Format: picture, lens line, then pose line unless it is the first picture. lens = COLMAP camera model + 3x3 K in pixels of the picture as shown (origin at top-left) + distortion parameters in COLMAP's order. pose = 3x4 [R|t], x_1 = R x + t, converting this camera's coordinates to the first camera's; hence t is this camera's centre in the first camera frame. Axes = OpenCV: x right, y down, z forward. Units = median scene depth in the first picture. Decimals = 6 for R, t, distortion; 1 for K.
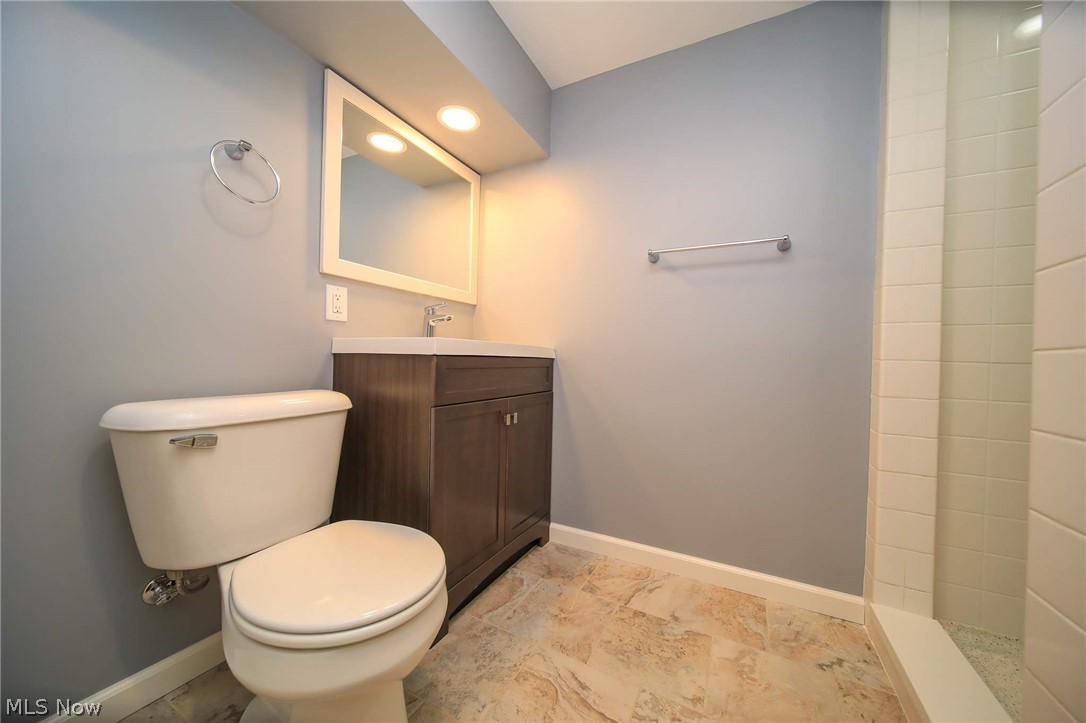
lens RADIAL K [[379.2, 0, 547.2], [0, 379.2, 358.6], [0, 0, 1]] dist [0.002837, 0.000173]
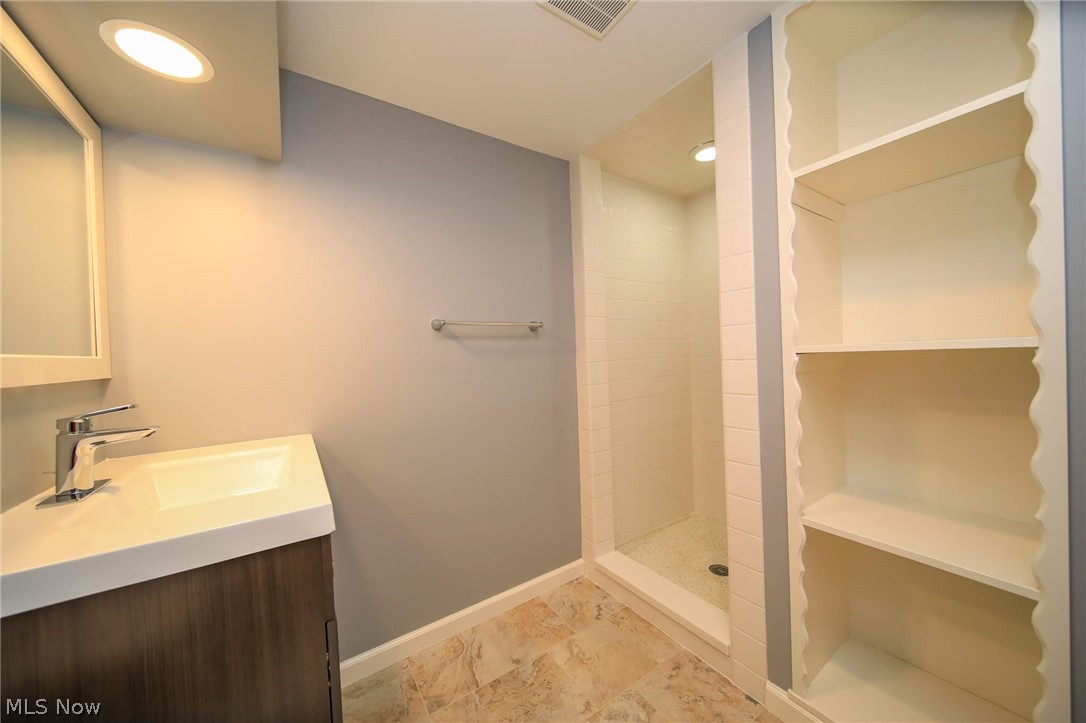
lens RADIAL K [[379.2, 0, 545.4], [0, 379.2, 360.7], [0, 0, 1]] dist [0.002837, 0.000173]
pose [[0.481074, -0.057012, 0.874824, -0.537248], [0.049061, 0.998070, 0.038065, -0.238421], [-0.875306, 0.024608, 0.482943, 0.344392]]
